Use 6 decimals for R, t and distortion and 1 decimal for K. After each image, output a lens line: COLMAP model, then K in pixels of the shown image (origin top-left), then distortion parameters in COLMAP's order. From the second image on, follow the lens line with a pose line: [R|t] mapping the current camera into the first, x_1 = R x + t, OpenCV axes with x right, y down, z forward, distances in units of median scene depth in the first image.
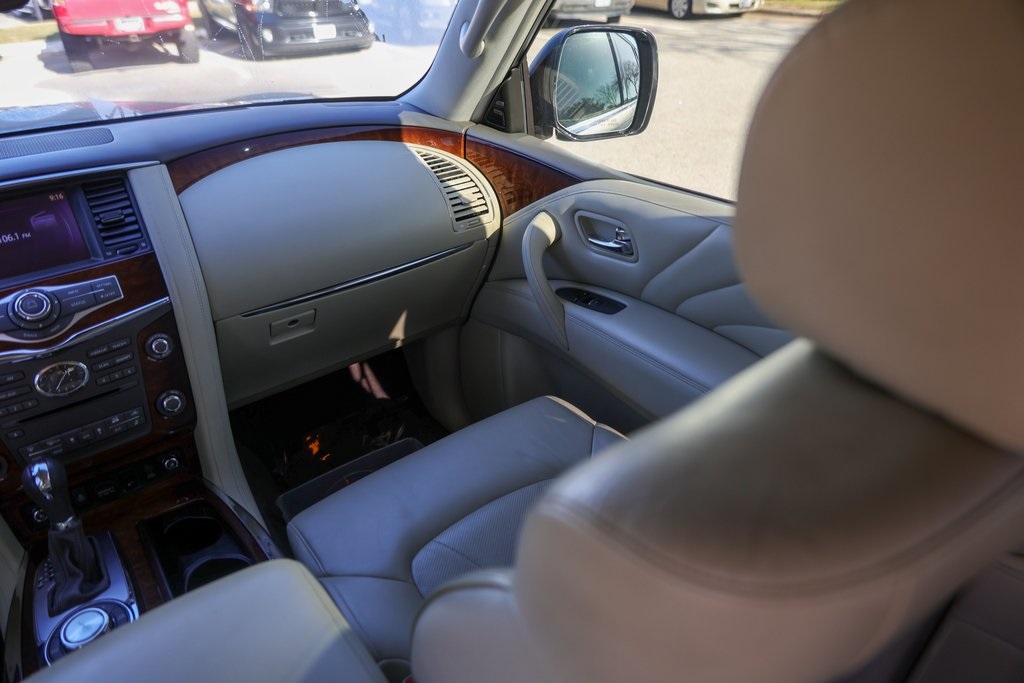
lens RADIAL K [[674.8, 0, 513.5], [0, 674.8, 340.7], [0, 0, 1]] dist [-0.028971, 0.010801]
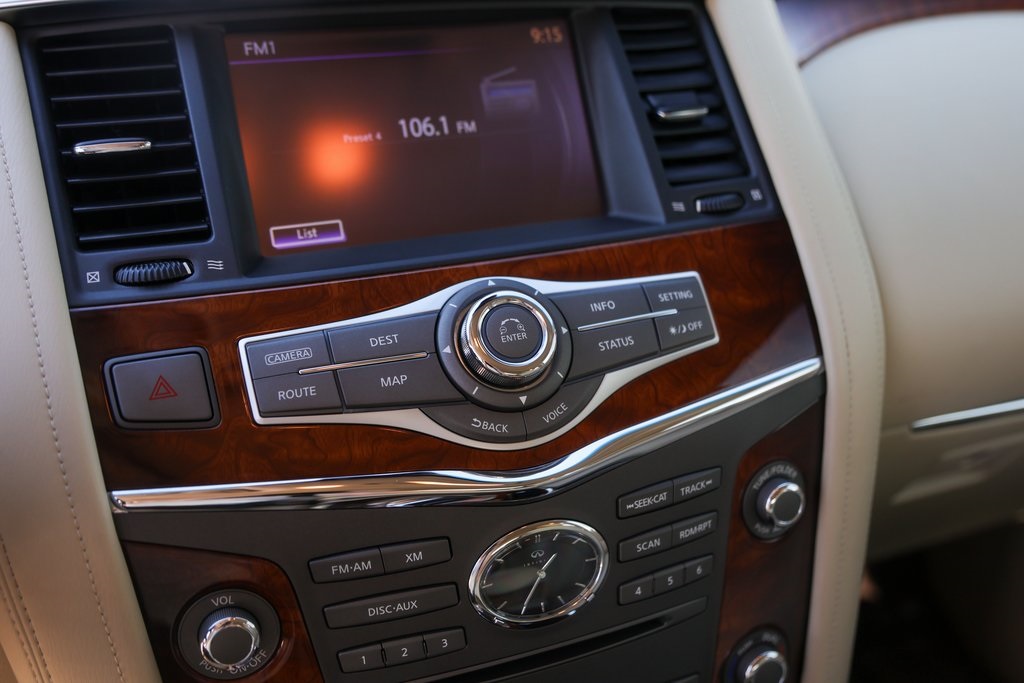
lens RADIAL K [[954.0, 0, 508.4], [0, 954.0, 342.7], [0, 0, 1]] dist [0.001858, 0.000000]
pose [[0.961148, 0.145158, -0.234784, -0.551918], [-0.162380, 0.985157, -0.055656, -0.020639], [0.223220, 0.091618, 0.970453, 0.504585]]
